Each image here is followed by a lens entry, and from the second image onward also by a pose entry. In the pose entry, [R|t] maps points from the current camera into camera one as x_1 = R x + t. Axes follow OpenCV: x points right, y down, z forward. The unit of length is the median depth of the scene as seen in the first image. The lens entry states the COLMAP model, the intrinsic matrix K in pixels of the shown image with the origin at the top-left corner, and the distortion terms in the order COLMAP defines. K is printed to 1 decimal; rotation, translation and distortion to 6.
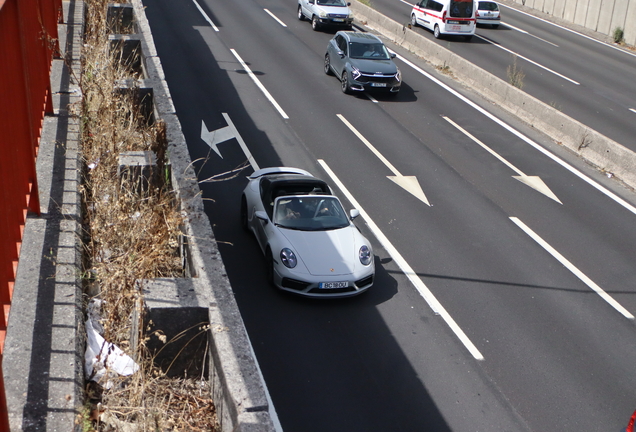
lens RADIAL K [[1352.7, 0, 318.1], [0, 1352.7, 216.2], [0, 0, 1]] dist [-0.076872, 0.000000]
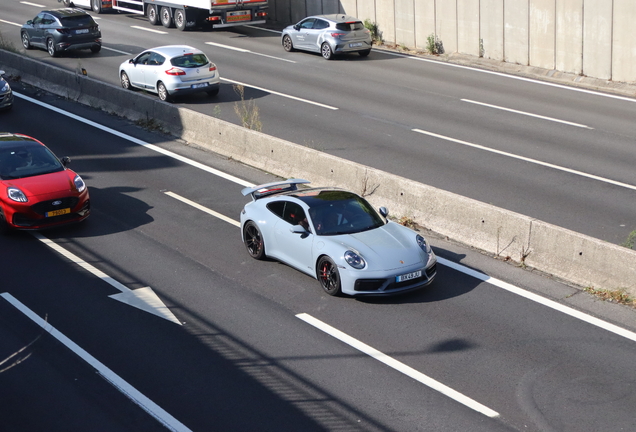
lens RADIAL K [[1352.7, 0, 318.0], [0, 1352.7, 215.6], [0, 0, 1]] dist [-0.076872, 0.000000]
pose [[0.923531, -0.219196, 0.314713, -0.059081], [0.211714, 0.975596, 0.058219, -0.087820], [-0.319794, 0.012863, 0.947400, 0.316037]]
